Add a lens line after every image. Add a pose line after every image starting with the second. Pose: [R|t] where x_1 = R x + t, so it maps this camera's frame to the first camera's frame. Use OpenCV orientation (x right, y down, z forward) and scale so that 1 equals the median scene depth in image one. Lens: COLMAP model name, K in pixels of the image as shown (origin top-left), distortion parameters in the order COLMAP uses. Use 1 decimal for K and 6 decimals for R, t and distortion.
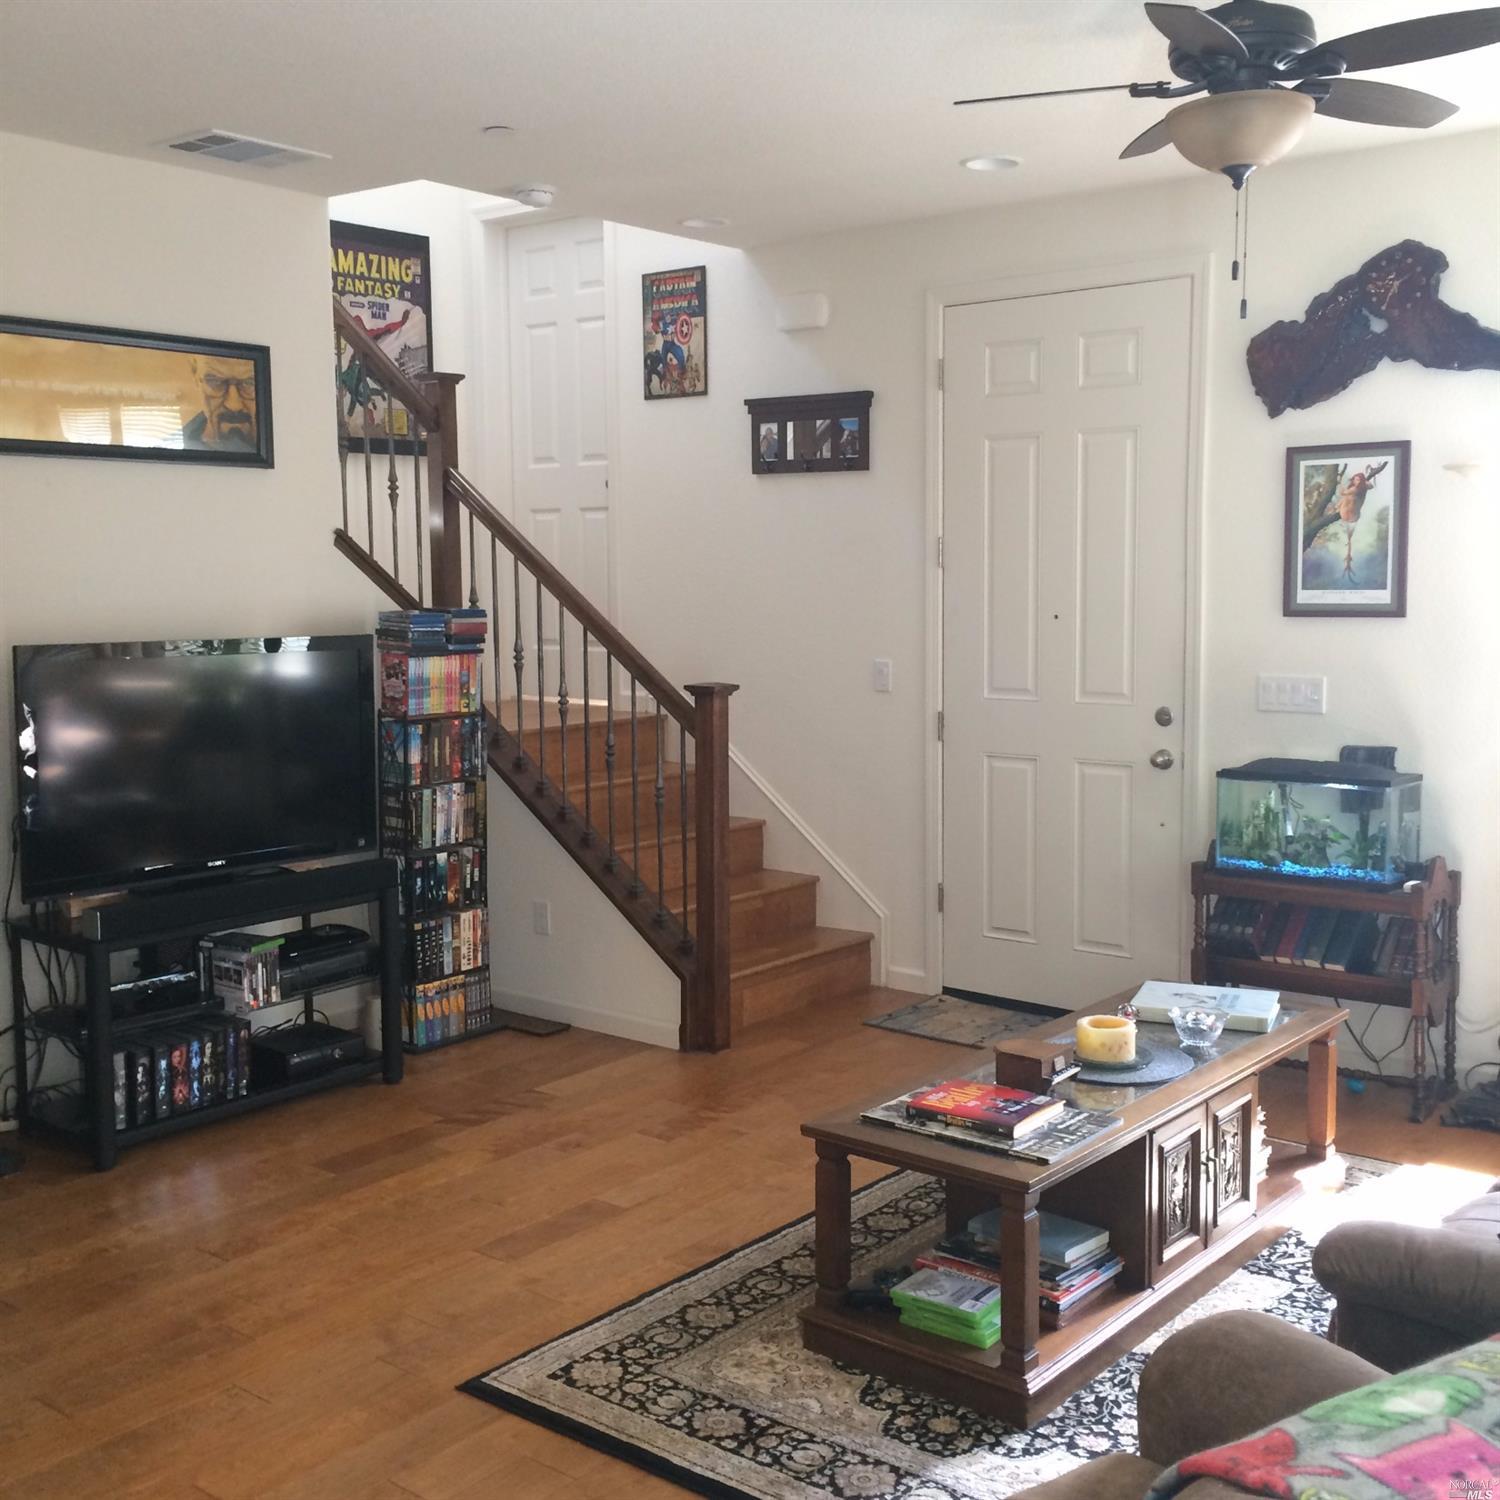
lens RADIAL K [[1720.8, 0, 756.2], [0, 1720.8, 749.4], [0, 0, 1]] dist [0.043057, 0.000000]
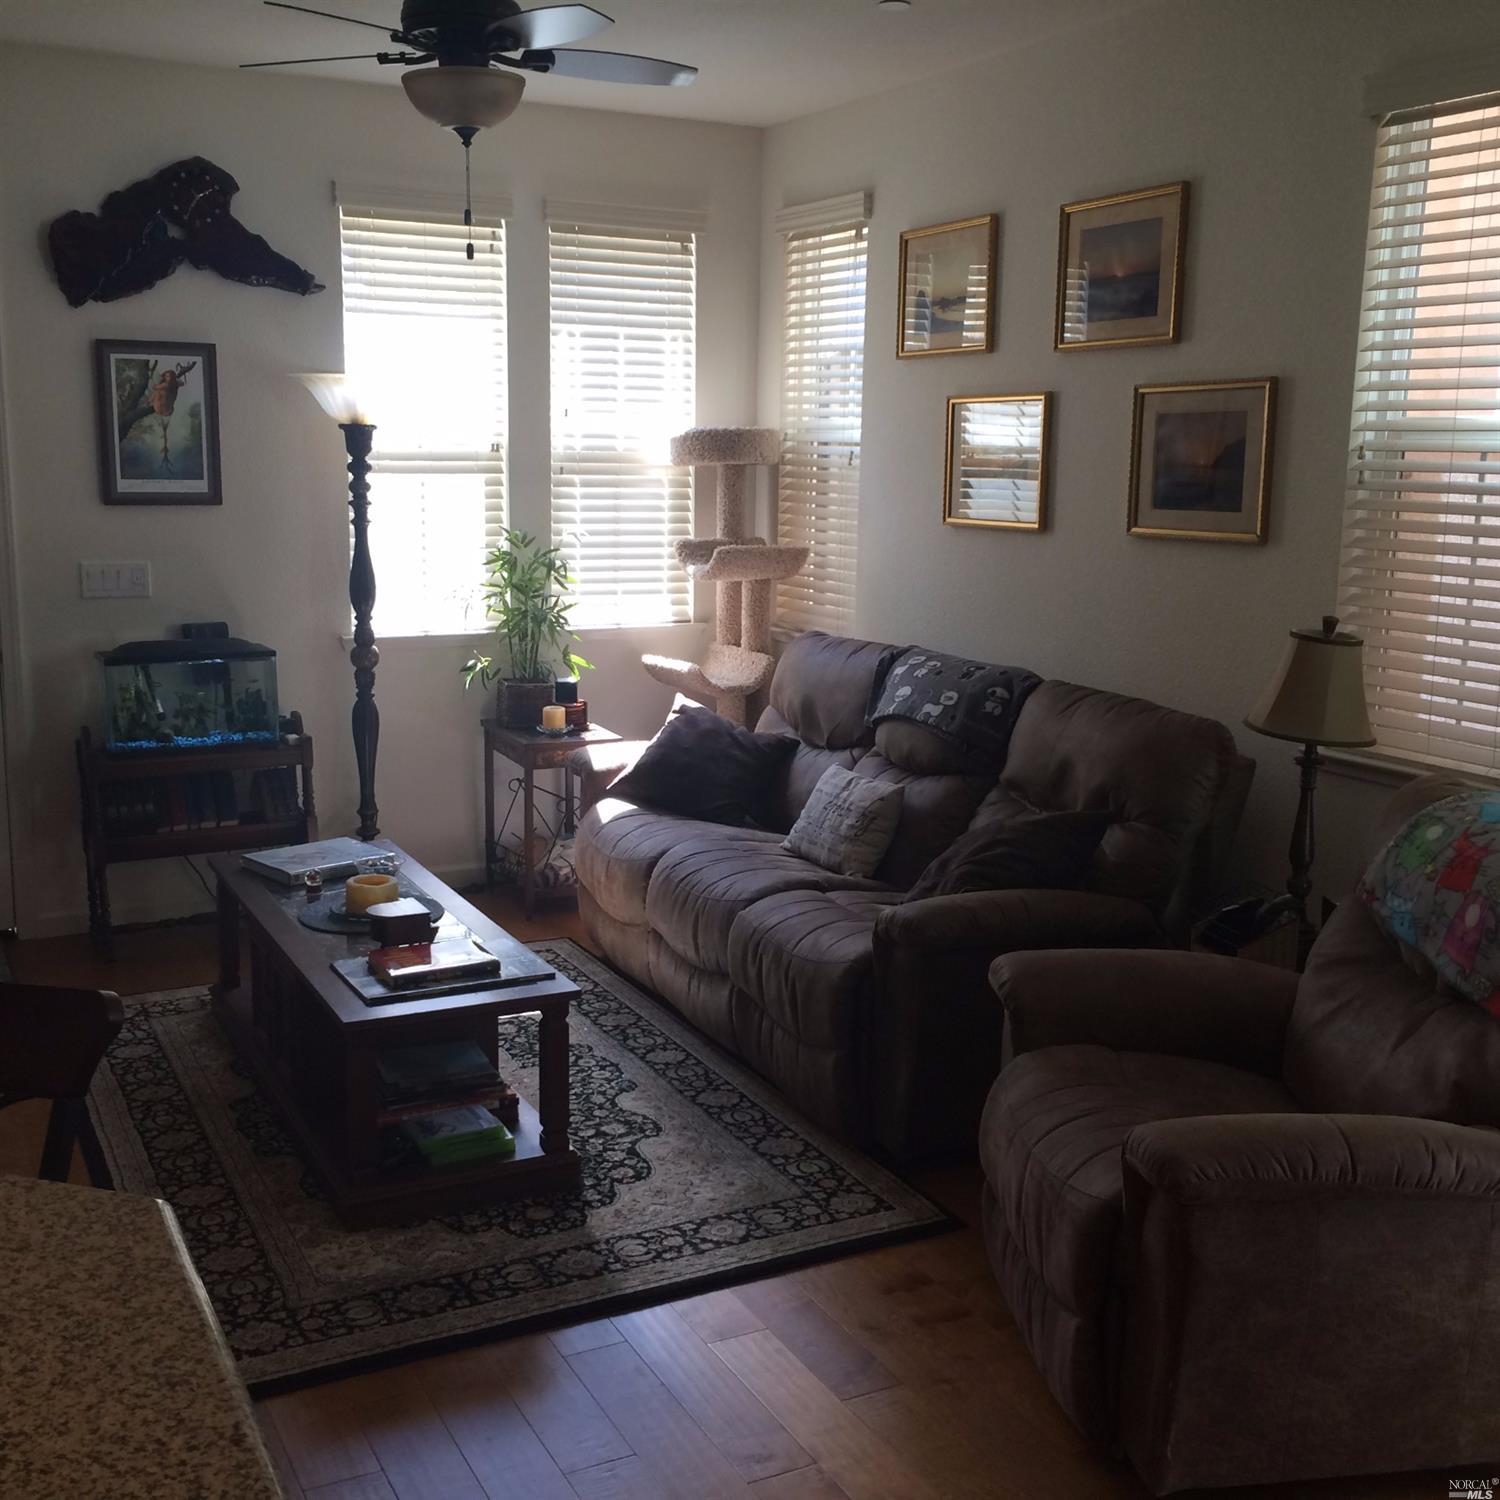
lens RADIAL K [[1720.8, 0, 751.9], [0, 1720.8, 753.4], [0, 0, 1]] dist [0.043057, 0.000000]
pose [[0.397097, -0.152188, 0.905071, -0.492978], [0.078361, 0.988177, 0.131781, -0.035799], [-0.914425, 0.018592, 0.404328, 0.226373]]
